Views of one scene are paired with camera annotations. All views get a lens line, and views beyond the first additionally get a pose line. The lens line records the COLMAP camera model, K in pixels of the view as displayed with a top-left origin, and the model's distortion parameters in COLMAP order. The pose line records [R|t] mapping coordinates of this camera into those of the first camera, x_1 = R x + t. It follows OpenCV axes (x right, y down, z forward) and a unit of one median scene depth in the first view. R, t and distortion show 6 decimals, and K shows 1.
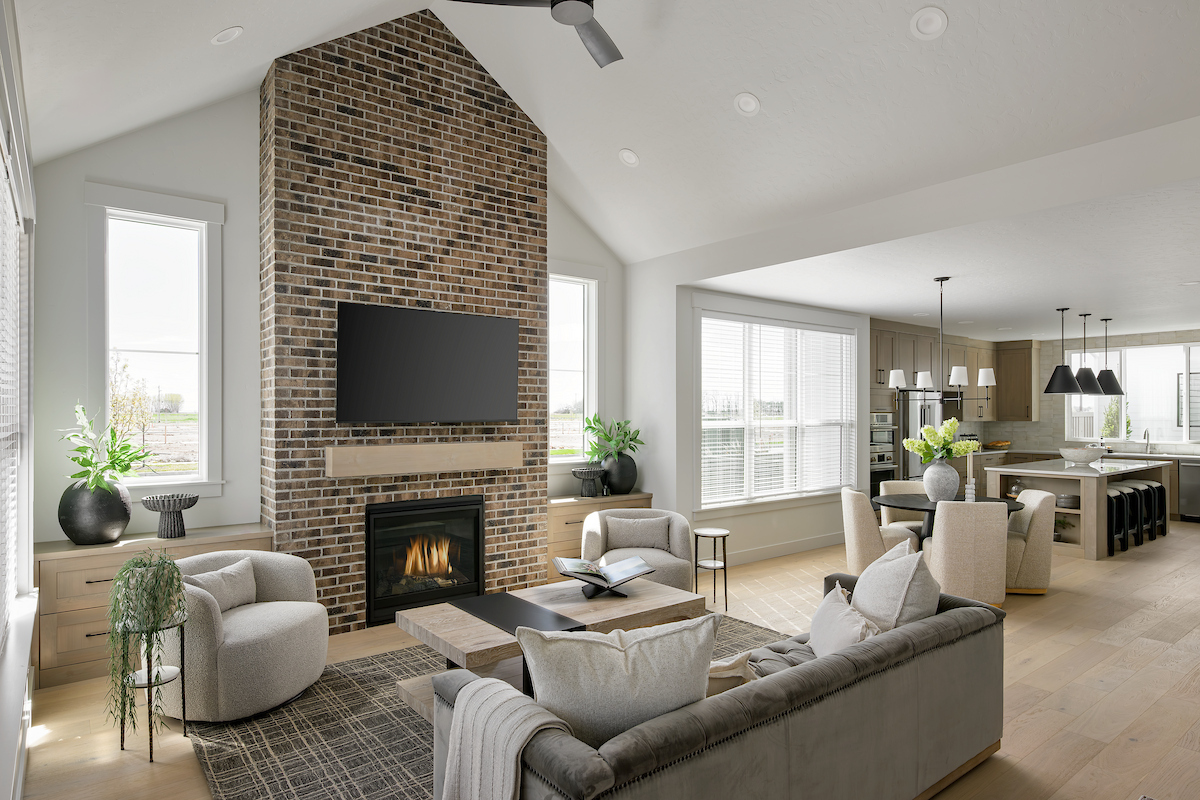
lens RADIAL K [[685.0, 0, 585.8], [0, 685.0, 418.8], [0, 0, 1]] dist [-0.003853, -0.002015]
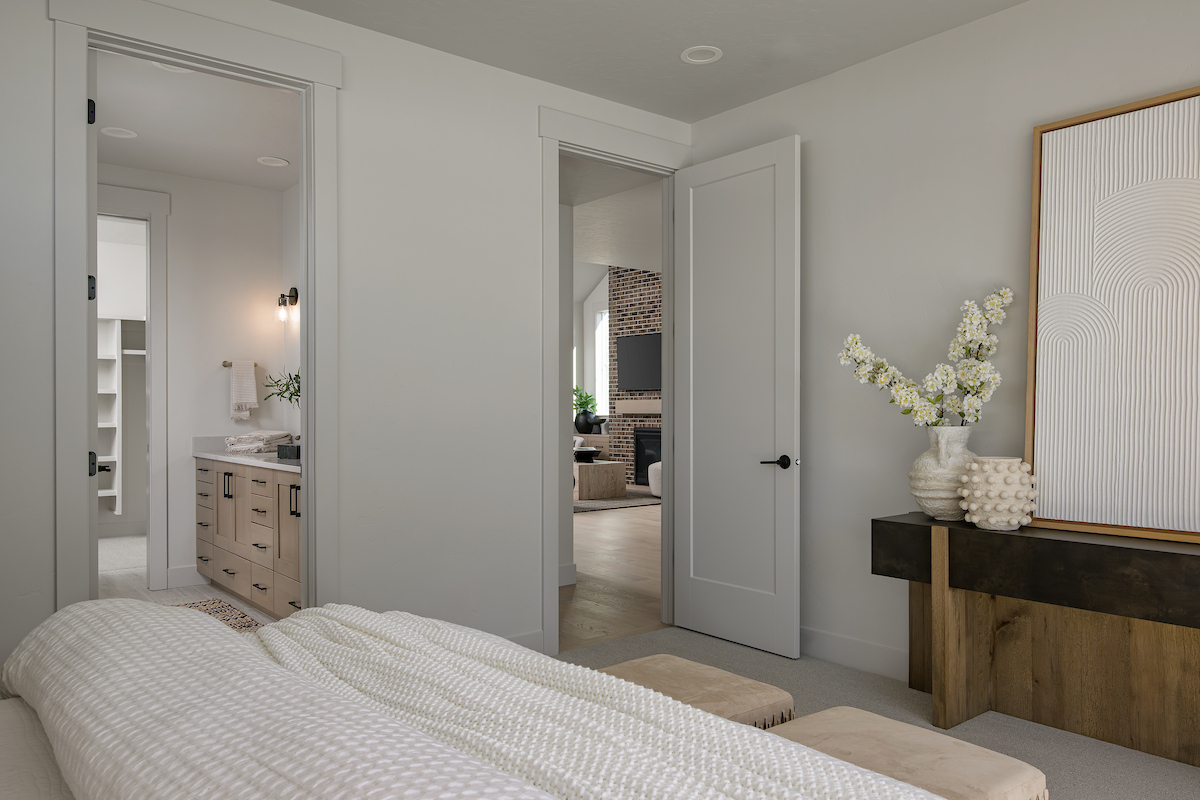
lens RADIAL K [[815.8, 0, 608.2], [0, 815.8, 407.3], [0, 0, 1]] dist [0.038963, -0.038718]
pose [[0.039501, 0.007611, -0.999191, 2.123138], [-0.000206, 0.999971, 0.007609, 0.038857], [0.999220, -0.000094, 0.039501, 0.768179]]
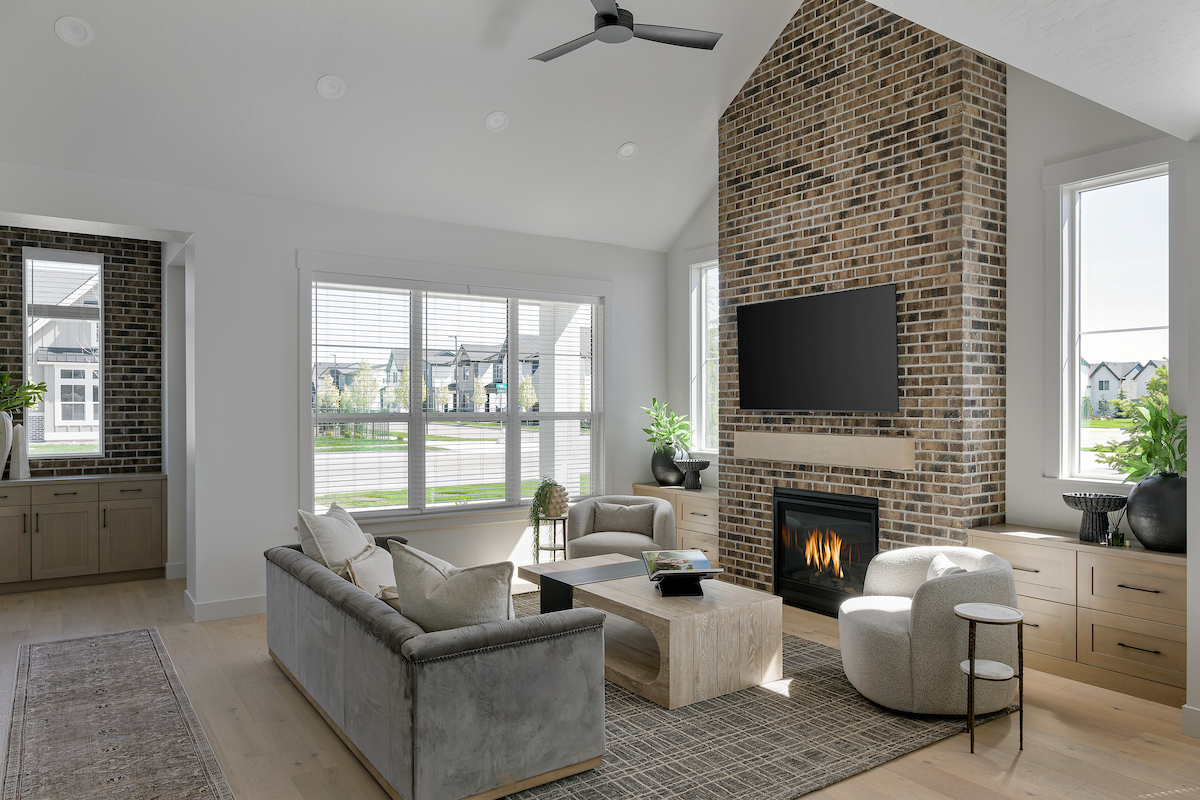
lens RADIAL K [[815.8, 0, 583.2], [0, 815.8, 399.7], [0, 0, 1]] dist [0.038963, -0.038718]
pose [[-0.075684, -0.000443, -0.997132, 0.928856], [-0.002644, 0.999996, -0.000243, -0.010242], [0.997128, 0.002618, -0.075685, 0.751948]]
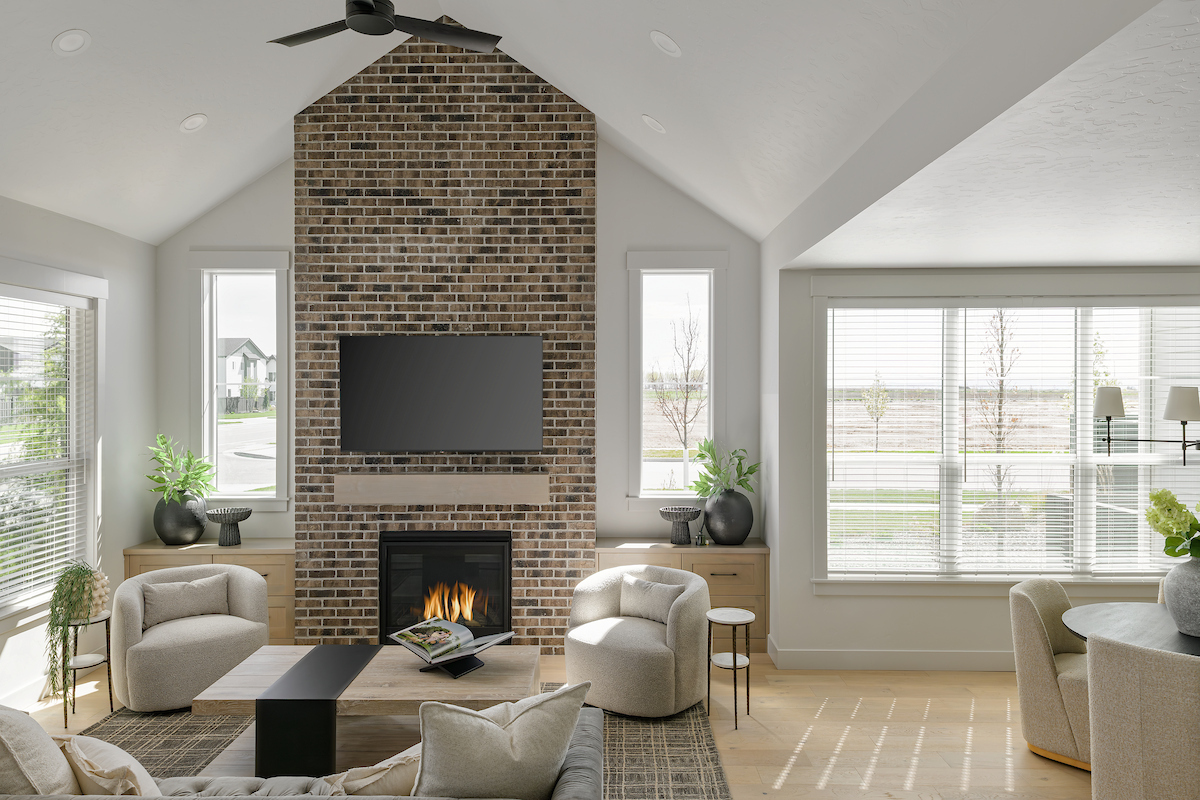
lens RADIAL K [[815.8, 0, 594.0], [0, 815.8, 397.1], [0, 0, 1]] dist [0.038963, -0.038718]
pose [[0.786844, 0.005854, -0.617125, 0.634381], [-0.004301, 0.999983, 0.004001, -0.074926], [0.617137, -0.000494, 0.786855, 0.229604]]
